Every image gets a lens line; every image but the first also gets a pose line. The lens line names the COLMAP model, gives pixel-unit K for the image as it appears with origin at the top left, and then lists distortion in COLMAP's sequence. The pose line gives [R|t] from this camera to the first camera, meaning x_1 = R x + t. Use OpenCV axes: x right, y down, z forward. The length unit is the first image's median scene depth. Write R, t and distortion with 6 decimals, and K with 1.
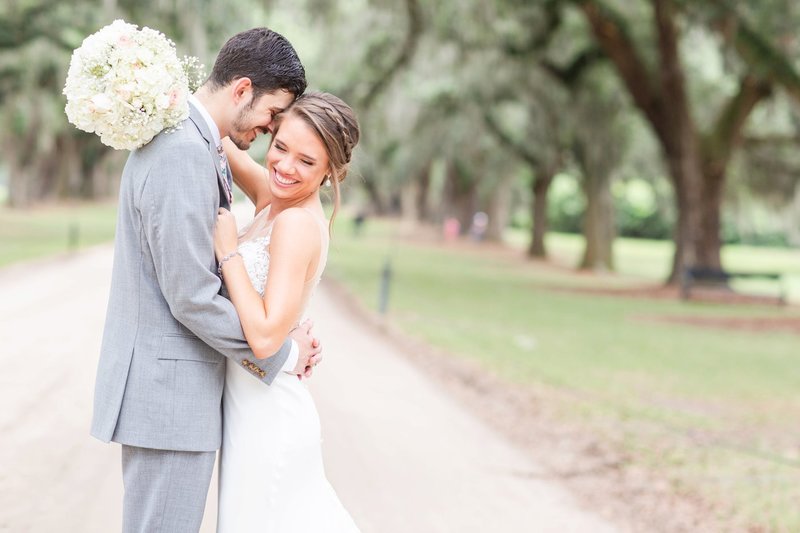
lens RADIAL K [[2156.4, 0, 400.0], [0, 2156.4, 266.5], [0, 0, 1]] dist [0.385271, -2.575571]
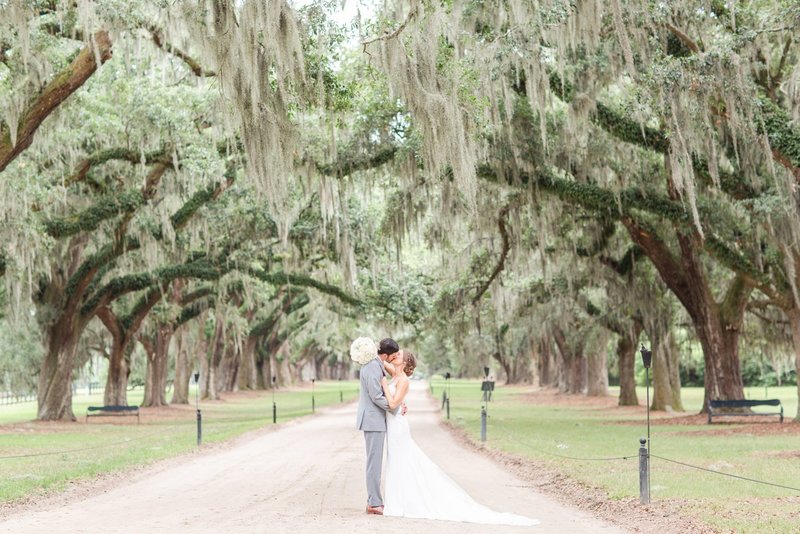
lens RADIAL K [[2090.6, 0, 400.0], [0, 2090.6, 267.0], [0, 0, 1]] dist [0.042523, 0.567710]
pose [[0.994462, -0.082365, -0.065285, 0.230809], [0.076781, 0.993514, -0.083871, 0.102790], [0.071770, 0.078394, 0.994336, -2.985977]]
